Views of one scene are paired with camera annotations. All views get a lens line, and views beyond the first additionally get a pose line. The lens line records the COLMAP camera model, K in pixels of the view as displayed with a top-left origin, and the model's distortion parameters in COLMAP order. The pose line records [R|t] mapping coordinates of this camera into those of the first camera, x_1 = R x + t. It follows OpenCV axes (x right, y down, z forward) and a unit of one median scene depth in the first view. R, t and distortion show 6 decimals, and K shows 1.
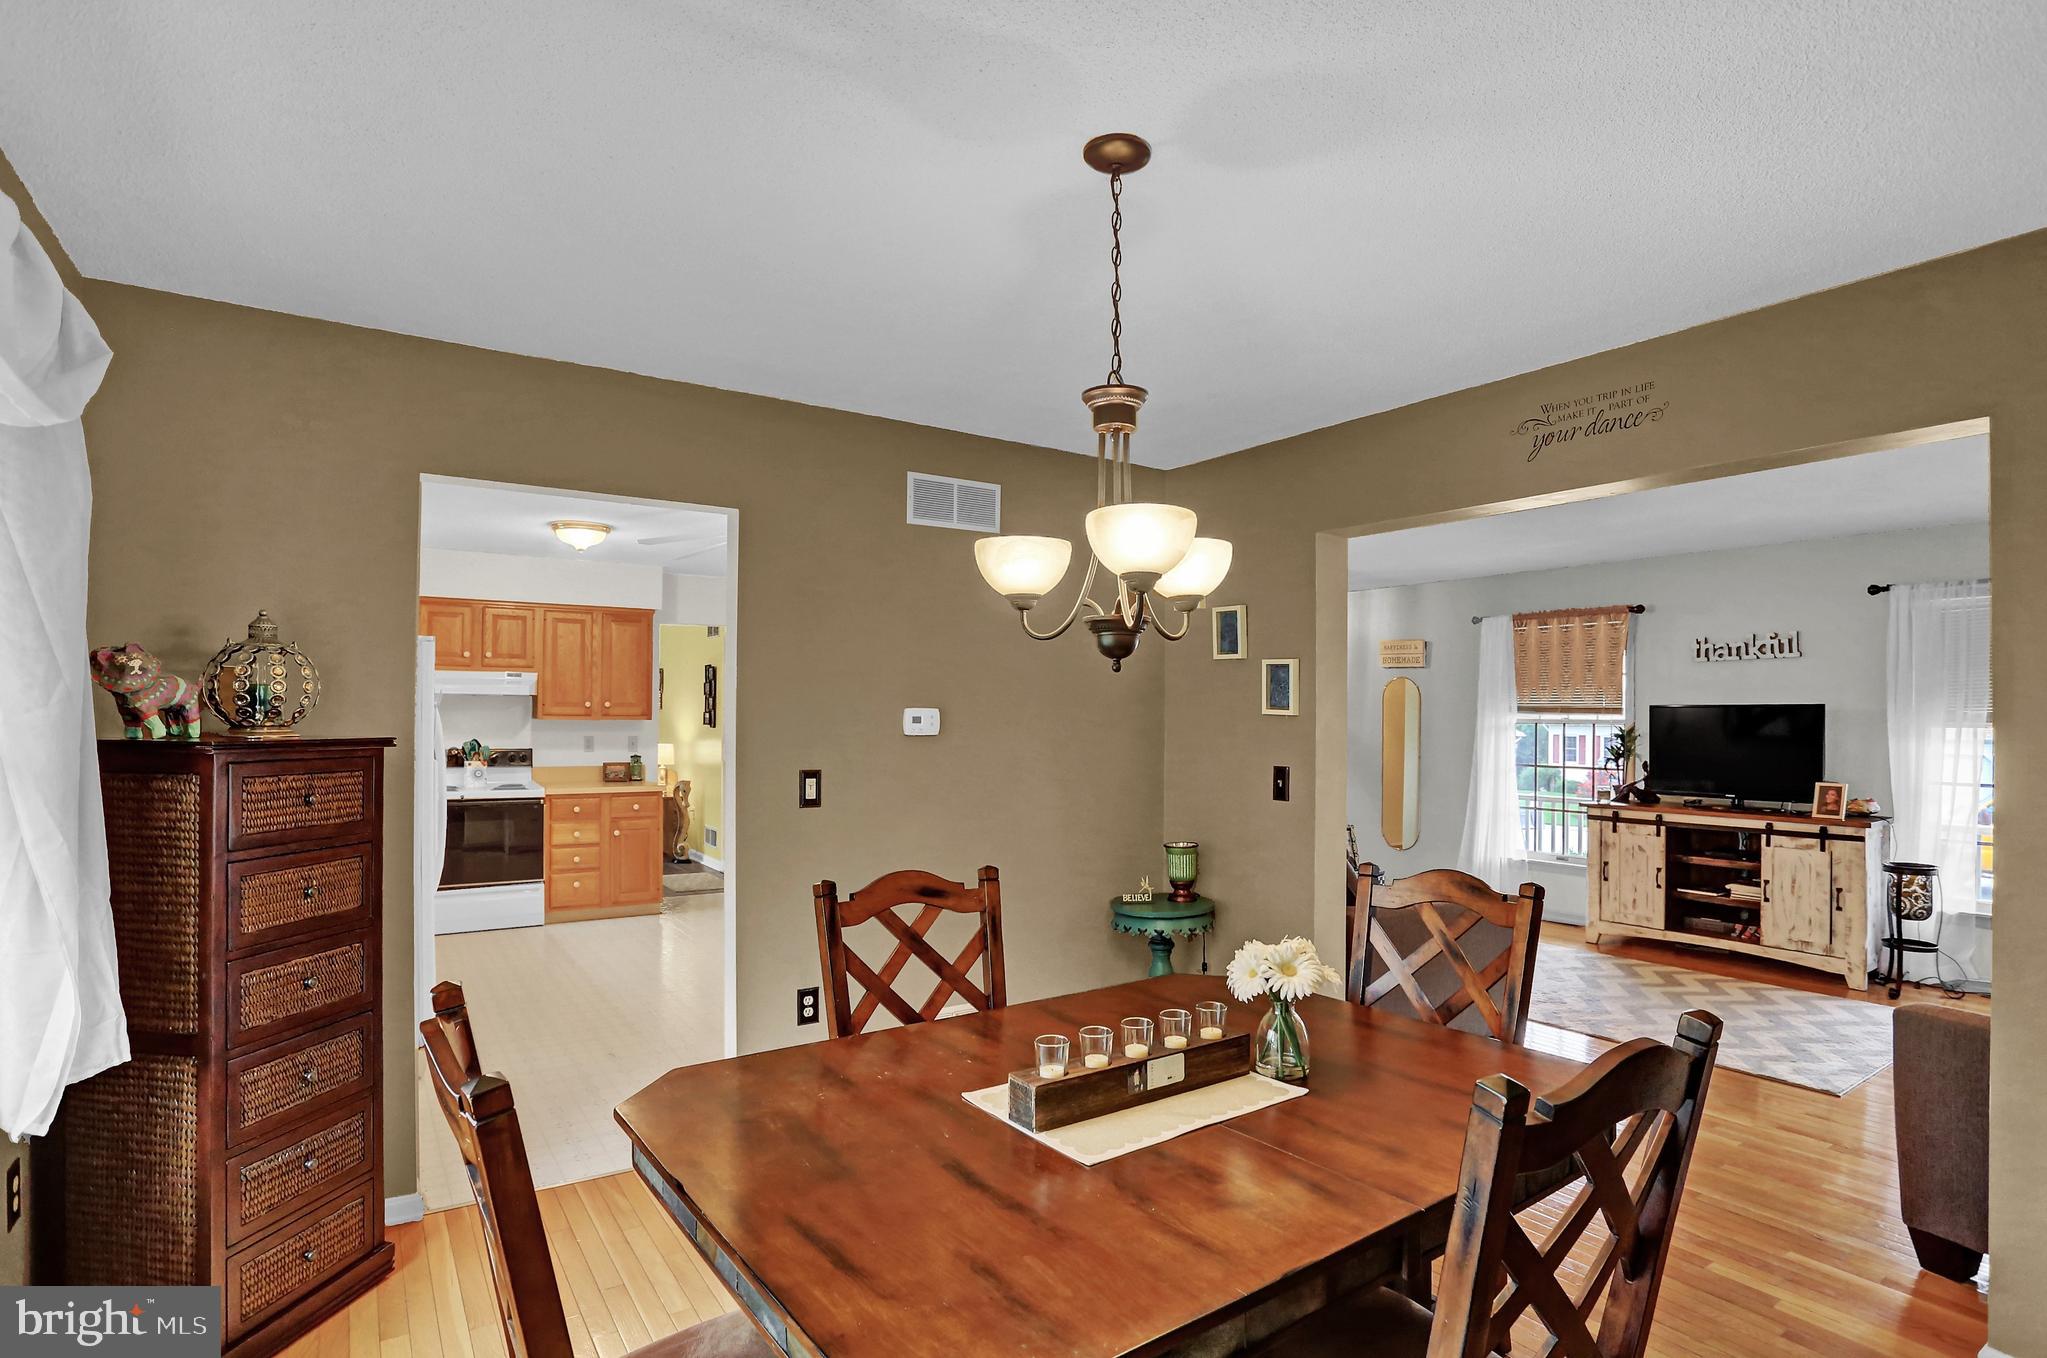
lens RADIAL K [[1040.1, 0, 1040.7], [0, 1040.1, 693.8], [0, 0, 1]] dist [-0.076980, 0.029601]
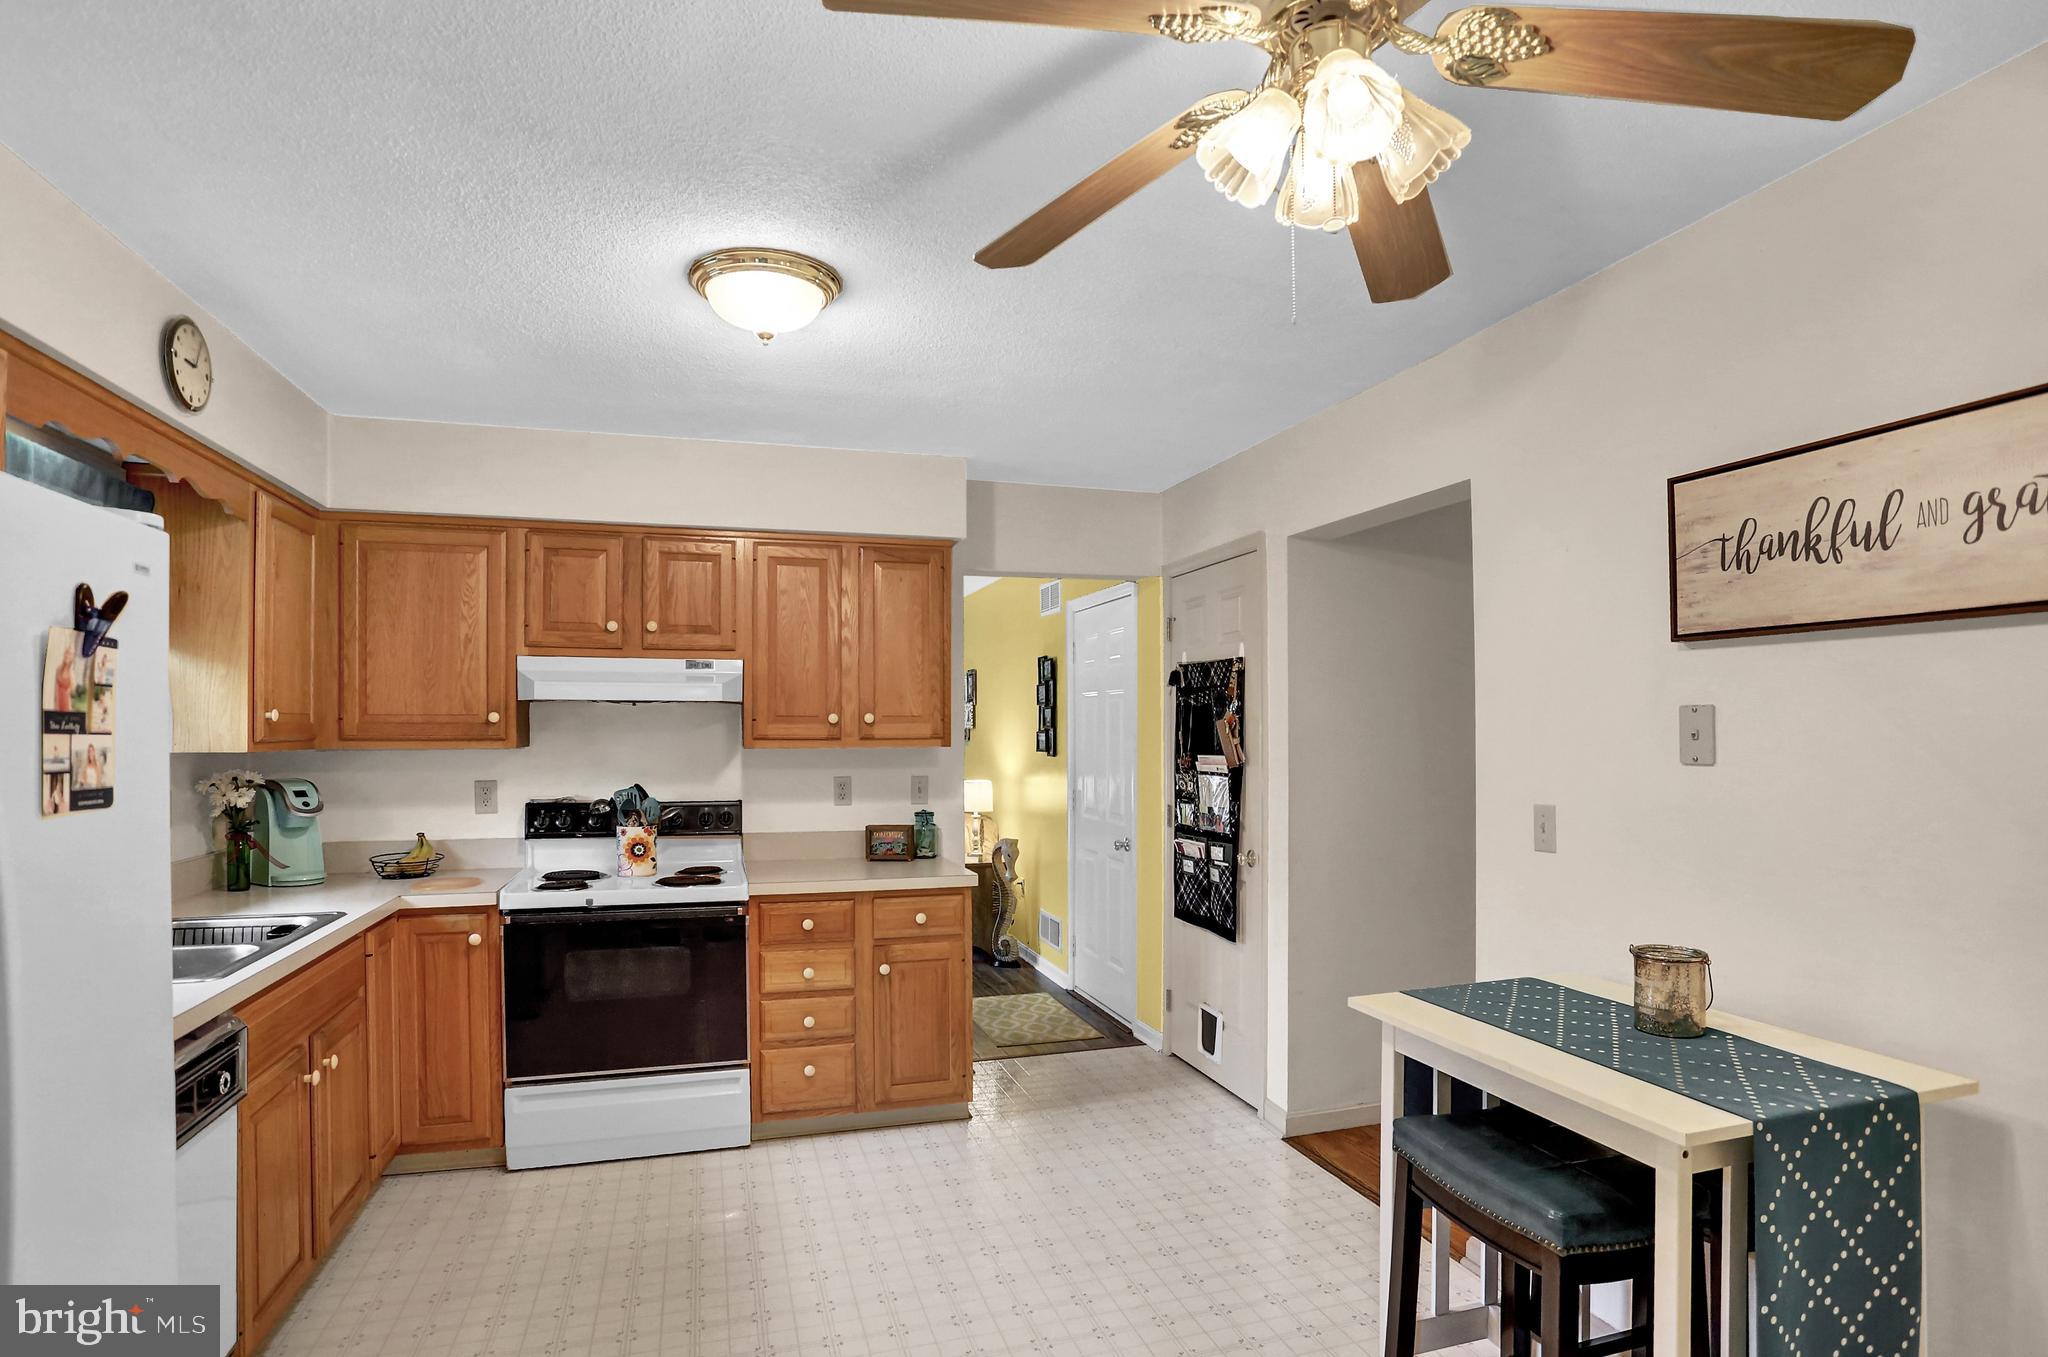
lens RADIAL K [[1111.7, 0, 1024.8], [0, 1111.7, 738.4], [0, 0, 1]] dist [-0.001837, 0.000860]
pose [[0.950783, -0.004890, -0.309819, -0.169433], [0.012786, 0.999643, 0.023460, 0.008336], [0.309594, -0.026267, 0.950506, 0.483183]]
